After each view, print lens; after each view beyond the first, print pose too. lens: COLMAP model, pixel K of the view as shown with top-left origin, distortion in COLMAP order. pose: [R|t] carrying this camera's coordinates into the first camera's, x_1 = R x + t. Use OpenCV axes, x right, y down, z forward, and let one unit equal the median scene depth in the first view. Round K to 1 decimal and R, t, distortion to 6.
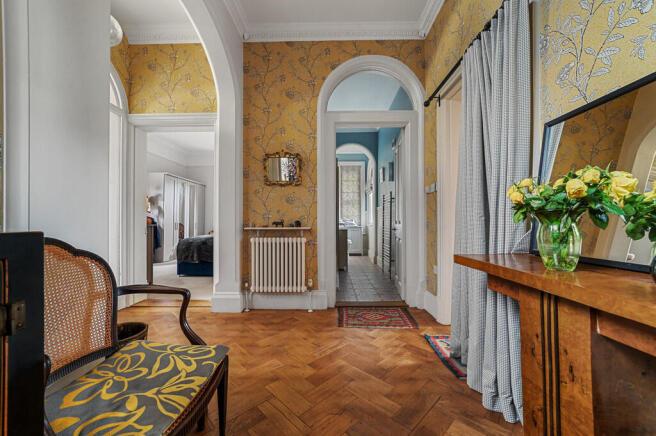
lens RADIAL K [[256.5, 0, 329.0], [0, 256.5, 219.5], [0, 0, 1]] dist [-0.015326, 0.005228]
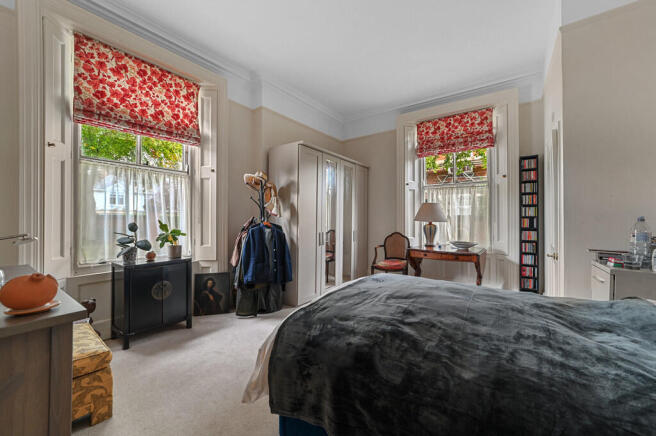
lens RADIAL K [[256.5, 0, 325.4], [0, 256.5, 218.4], [0, 0, 1]] dist [-0.015326, 0.005228]
pose [[0.810409, -0.001778, -0.585862, -0.281293], [0.005530, 0.999974, 0.004615, -0.023002], [0.585838, -0.006980, 0.810398, 0.591556]]
